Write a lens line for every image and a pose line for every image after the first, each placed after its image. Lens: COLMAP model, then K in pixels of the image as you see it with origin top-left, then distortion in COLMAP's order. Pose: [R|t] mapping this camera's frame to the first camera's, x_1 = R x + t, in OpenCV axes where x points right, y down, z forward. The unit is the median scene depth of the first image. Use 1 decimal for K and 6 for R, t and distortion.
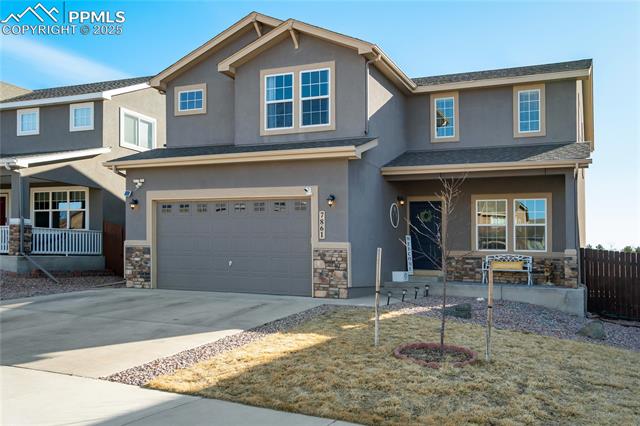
lens RADIAL K [[570.2, 0, 321.3], [0, 570.2, 254.1], [0, 0, 1]] dist [0.059071, -0.005860]
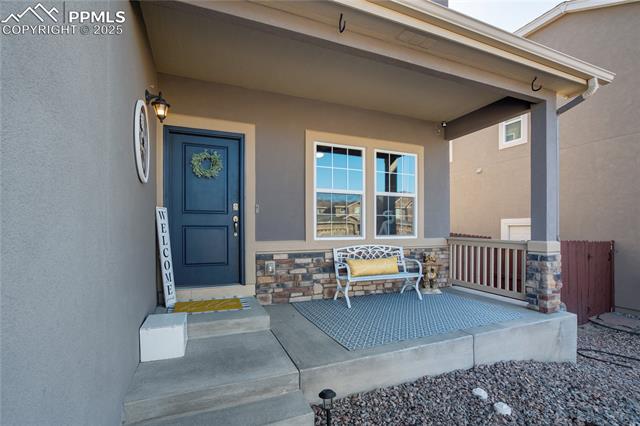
lens RADIAL K [[311.5, 0, 334.8], [0, 311.5, 222.3], [0, 0, 1]] dist [-0.050690, 0.000001]
pose [[0.652242, -0.013806, 0.757885, 0.074169], [0.004997, 0.999891, 0.013914, -0.026655], [-0.757995, -0.005288, 0.652239, 0.841600]]
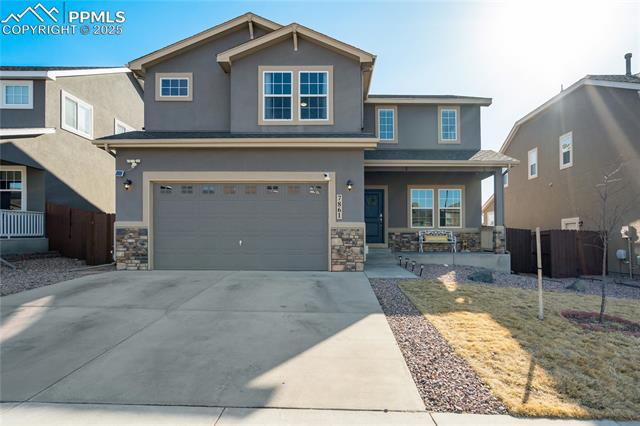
lens RADIAL K [[404.9, 0, 318.7], [0, 404.9, 226.4], [0, 0, 1]] dist [0.005544, 0.004875]
pose [[0.921261, -0.011523, 0.388775, -0.298086], [0.014100, 0.999893, -0.003775, -0.008667], [-0.388690, 0.008959, 0.921325, 0.238698]]
